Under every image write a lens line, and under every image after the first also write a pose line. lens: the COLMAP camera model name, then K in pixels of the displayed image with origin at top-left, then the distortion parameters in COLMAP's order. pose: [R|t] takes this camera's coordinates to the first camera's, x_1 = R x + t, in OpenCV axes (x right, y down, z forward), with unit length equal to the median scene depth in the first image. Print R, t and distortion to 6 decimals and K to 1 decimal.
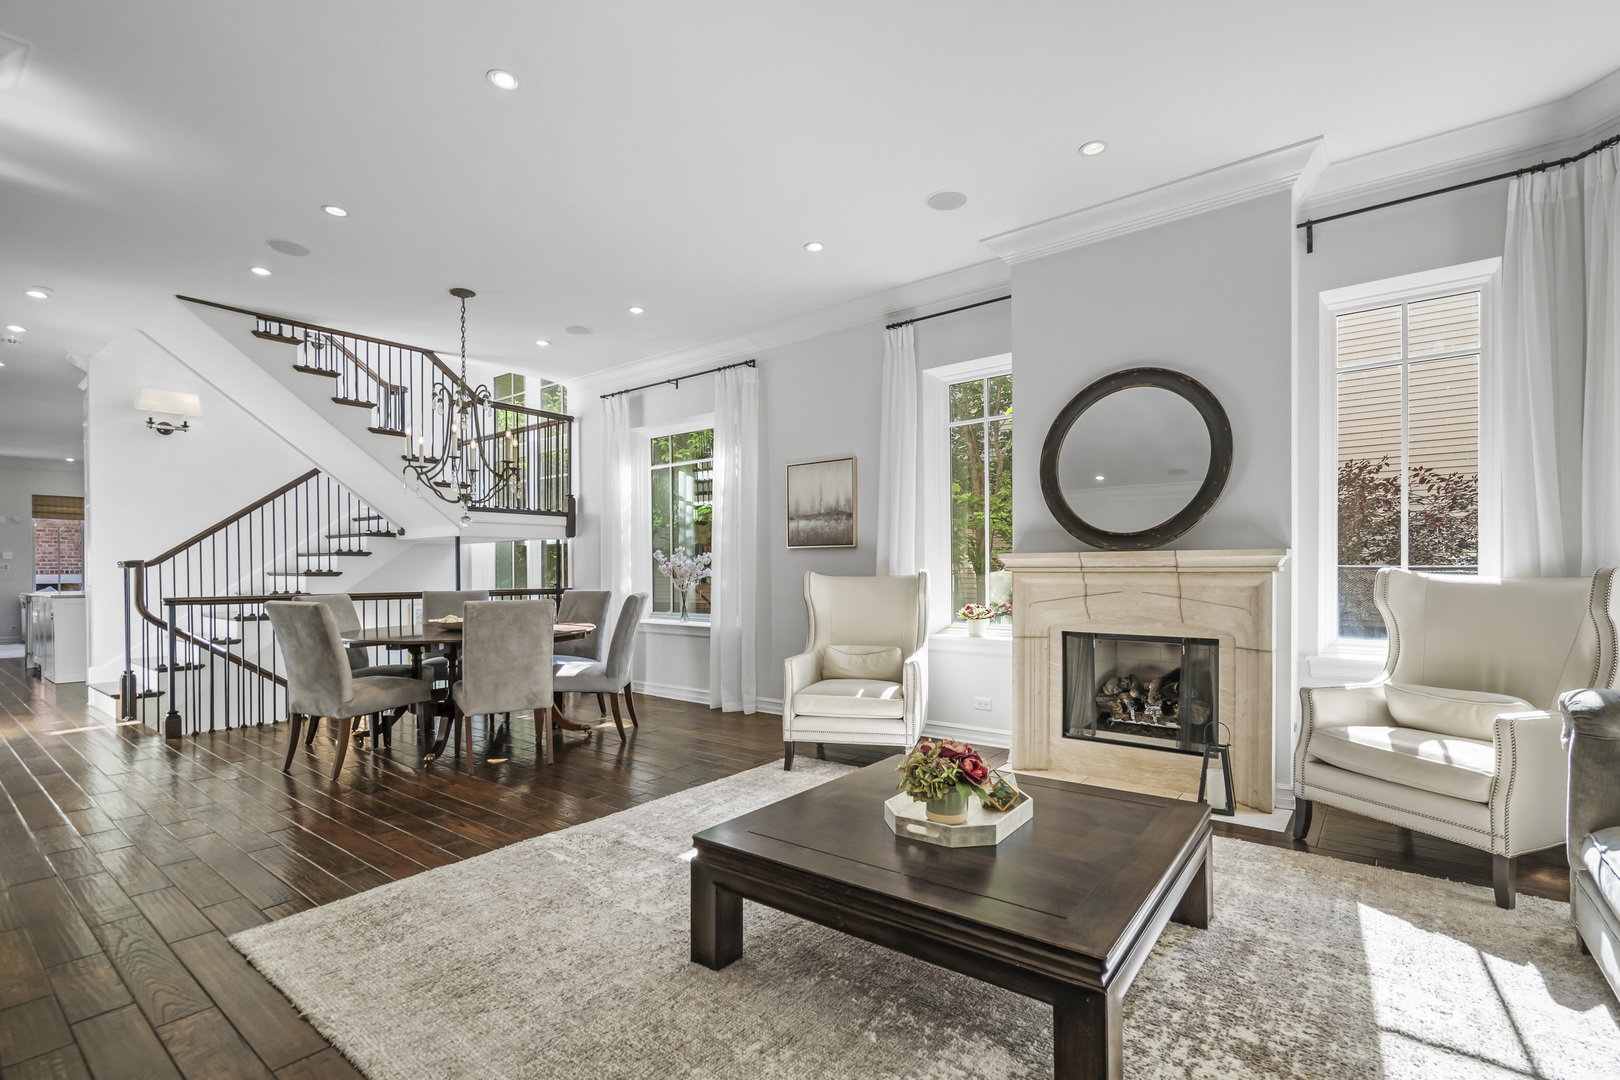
lens RADIAL K [[735.0, 0, 817.9], [0, 735.0, 557.7], [0, 0, 1]] dist [-0.009765, 0.004259]
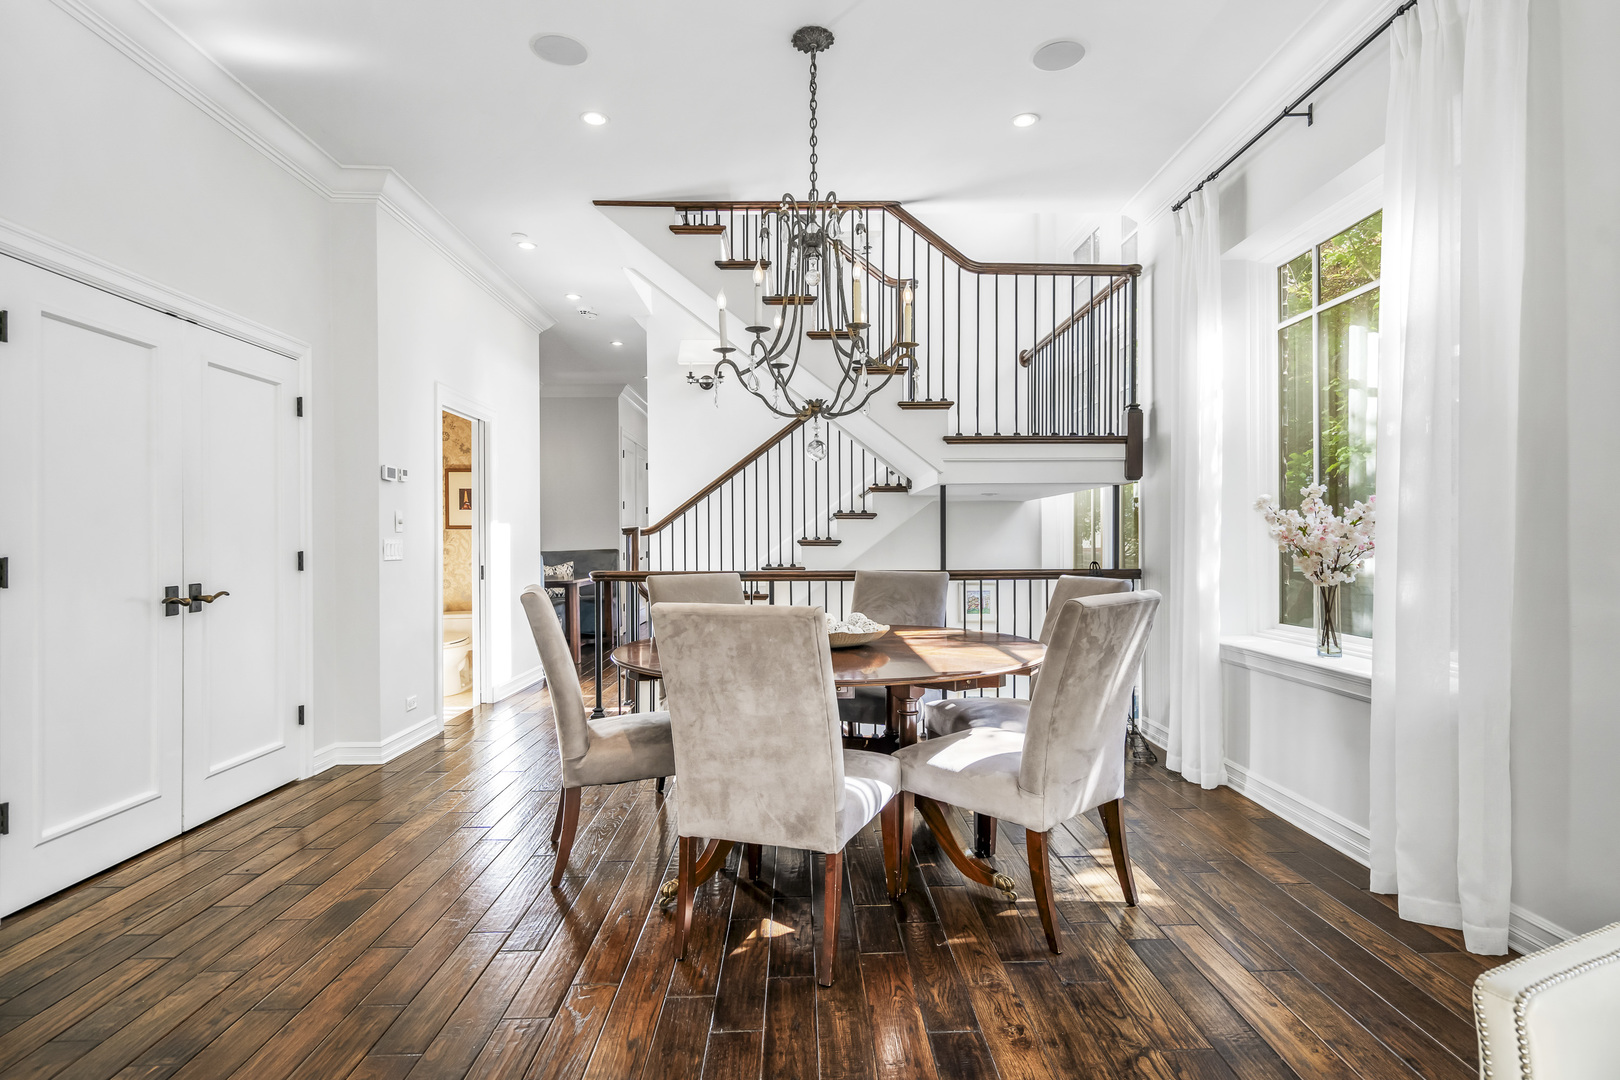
lens RADIAL K [[849.8, 0, 822.6], [0, 849.8, 545.7], [0, 0, 1]] dist [-0.002413, -0.000360]
pose [[0.647829, 0.004774, -0.761771, 0.009058], [0.016189, 0.999668, 0.020033, 0.007940], [0.761614, -0.025310, 0.647537, 0.449025]]
